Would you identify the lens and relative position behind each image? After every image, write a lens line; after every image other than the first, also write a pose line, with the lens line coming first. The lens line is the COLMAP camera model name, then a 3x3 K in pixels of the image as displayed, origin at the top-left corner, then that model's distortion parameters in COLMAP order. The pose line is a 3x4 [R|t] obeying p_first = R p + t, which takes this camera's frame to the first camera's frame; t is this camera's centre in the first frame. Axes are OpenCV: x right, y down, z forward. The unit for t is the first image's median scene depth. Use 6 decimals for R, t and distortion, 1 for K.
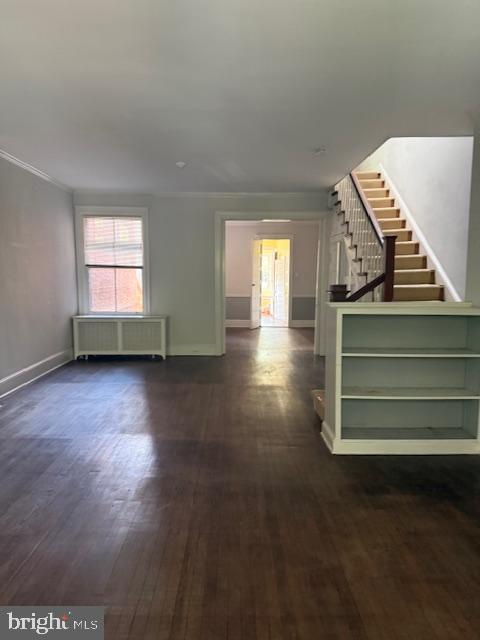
lens RADIAL K [[453.4, 0, 239.2], [0, 453.4, 319.8], [0, 0, 1]] dist [0.040082, -0.005504]
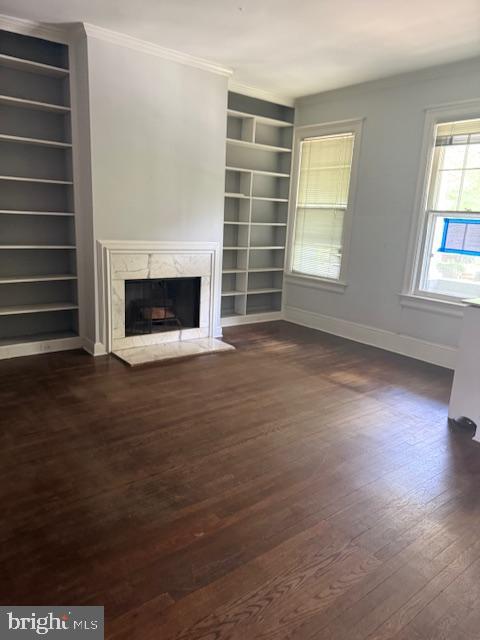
lens RADIAL K [[453.4, 0, 240.4], [0, 453.4, 318.8], [0, 0, 1]] dist [0.040082, -0.005504]
pose [[-0.625391, -0.211693, 0.751047, -1.187969], [0.013860, 0.959331, 0.281942, -0.198703], [-0.780188, 0.186733, -0.597024, 2.059842]]
